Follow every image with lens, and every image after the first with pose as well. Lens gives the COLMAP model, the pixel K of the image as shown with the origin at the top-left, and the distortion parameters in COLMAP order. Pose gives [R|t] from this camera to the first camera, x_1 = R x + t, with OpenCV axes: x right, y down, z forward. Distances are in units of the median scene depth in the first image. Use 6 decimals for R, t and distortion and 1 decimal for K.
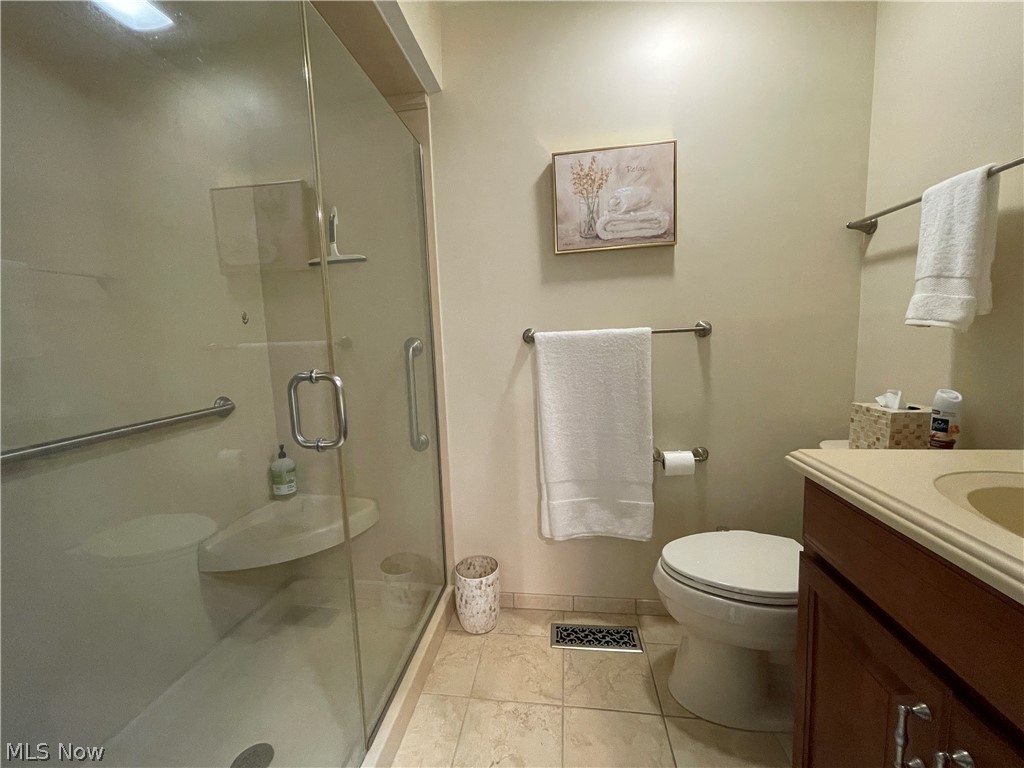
lens RADIAL K [[412.5, 0, 509.4], [0, 412.5, 387.5], [0, 0, 1]] dist [-0.002492, 0.001193]
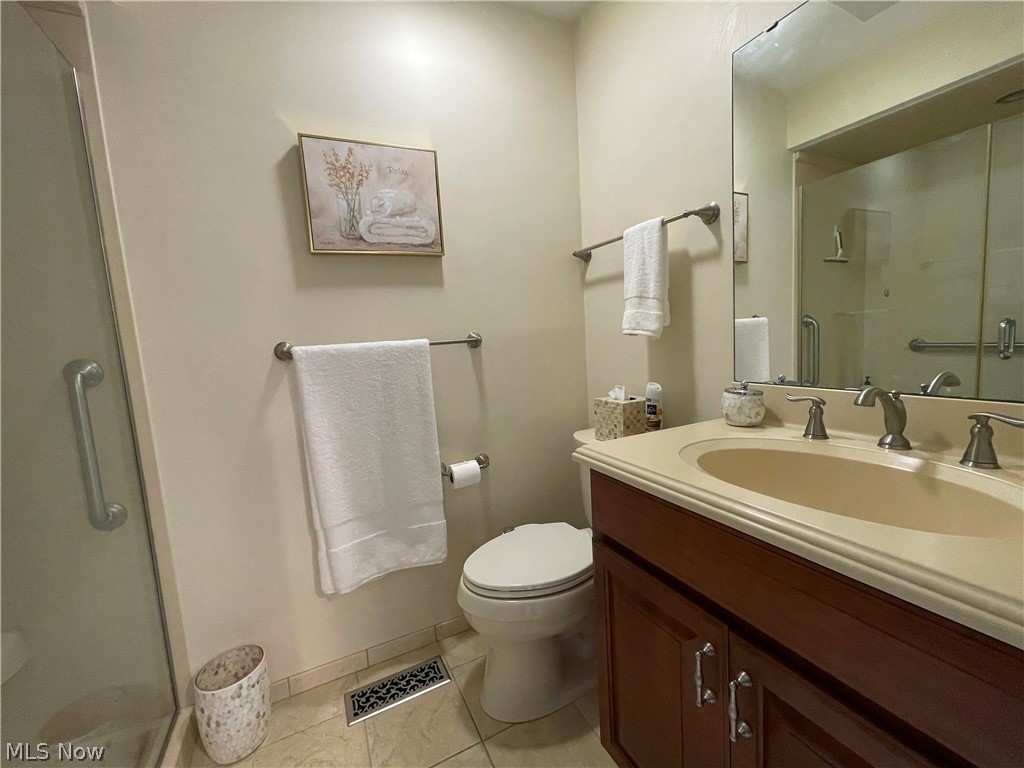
lens RADIAL K [[412.5, 0, 509.4], [0, 412.5, 387.5], [0, 0, 1]] dist [-0.002492, 0.001193]
pose [[0.833726, -0.075511, 0.546990, -0.032009], [0.094325, 0.995521, -0.006342, -0.009379], [-0.544062, 0.056883, 0.837115, 0.100487]]
